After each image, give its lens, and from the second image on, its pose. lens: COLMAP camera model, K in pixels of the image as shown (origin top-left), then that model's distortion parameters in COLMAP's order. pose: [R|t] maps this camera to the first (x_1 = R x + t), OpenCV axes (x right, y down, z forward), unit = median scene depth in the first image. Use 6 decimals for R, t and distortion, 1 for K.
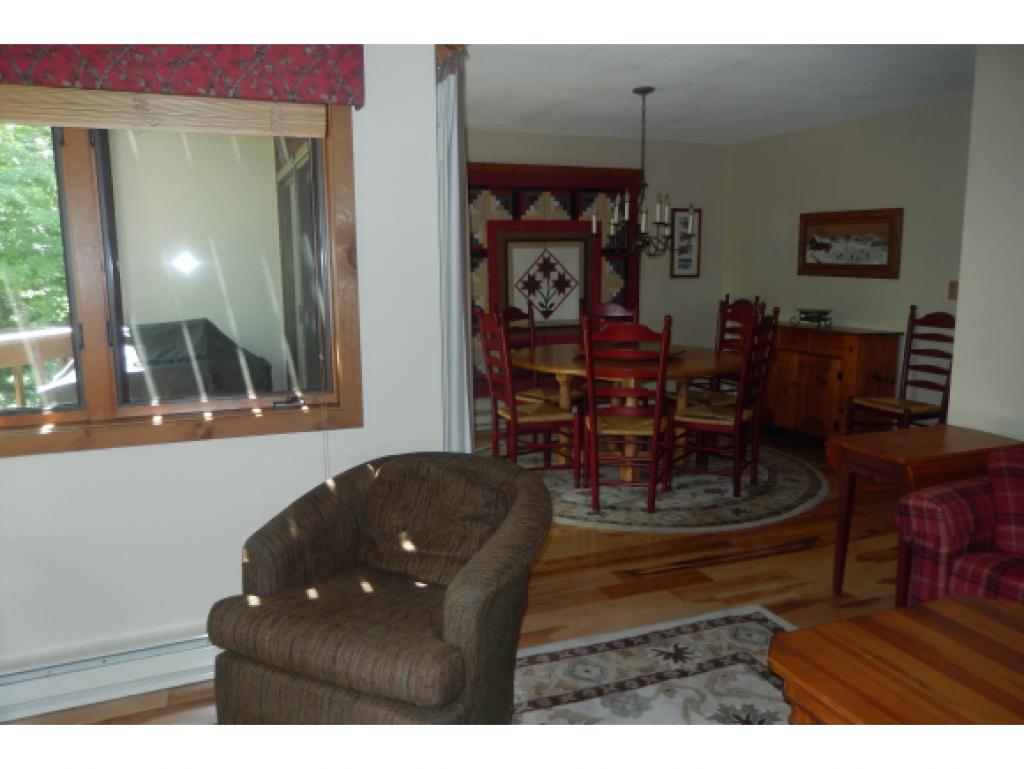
lens RADIAL K [[759.8, 0, 509.0], [0, 759.8, 371.3], [0, 0, 1]] dist [-0.009107, 0.000809]
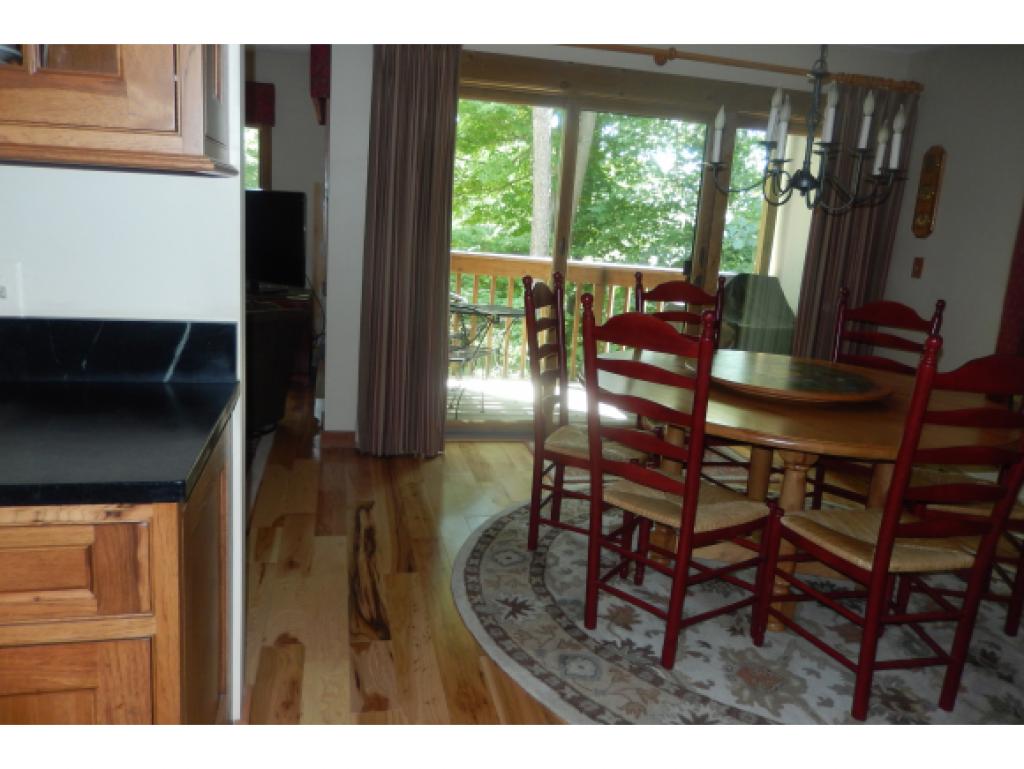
lens RADIAL K [[776.4, 0, 512.7], [0, 776.4, 365.1], [0, 0, 1]] dist [-0.014553, 0.005957]
pose [[-0.157049, 0.192548, -0.968639, 0.695788], [-0.216324, 0.950284, 0.223973, -0.113564], [0.963608, 0.244715, -0.107589, 0.805536]]
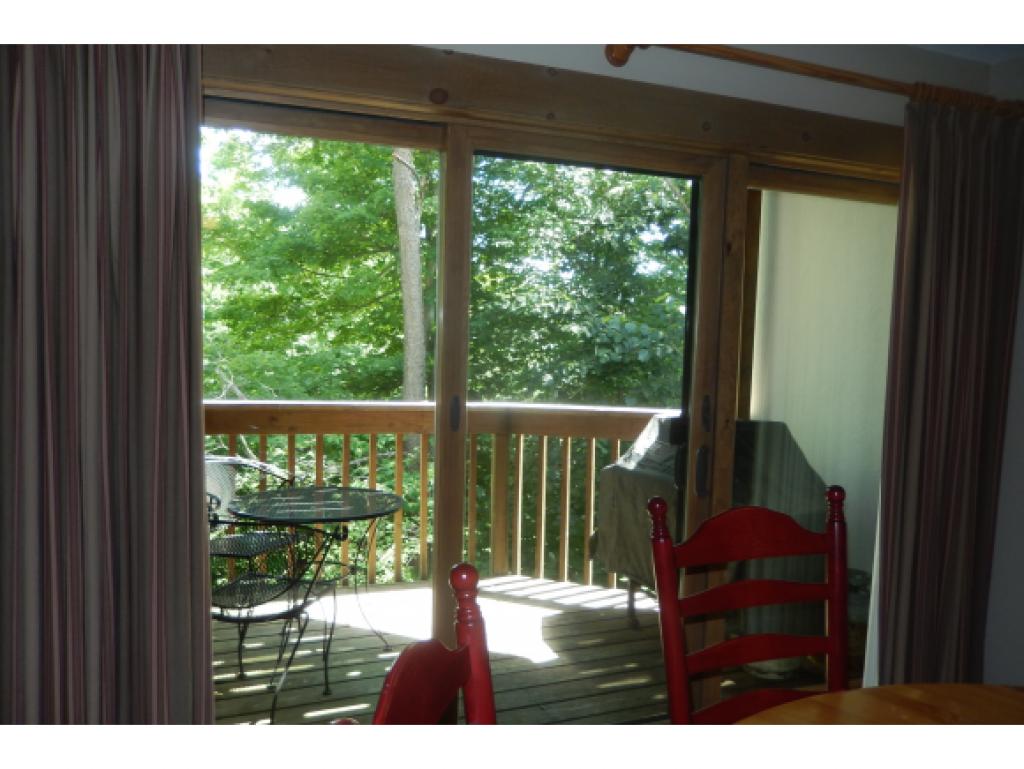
lens RADIAL K [[763.2, 0, 508.1], [0, 763.2, 378.9], [0, 0, 1]] dist [-0.007038, -0.001382]
pose [[-0.000019, 0.076827, -0.997044, 0.253380], [-0.174524, 0.981742, 0.075651, -0.114903], [0.984653, 0.174010, 0.013389, 0.755074]]
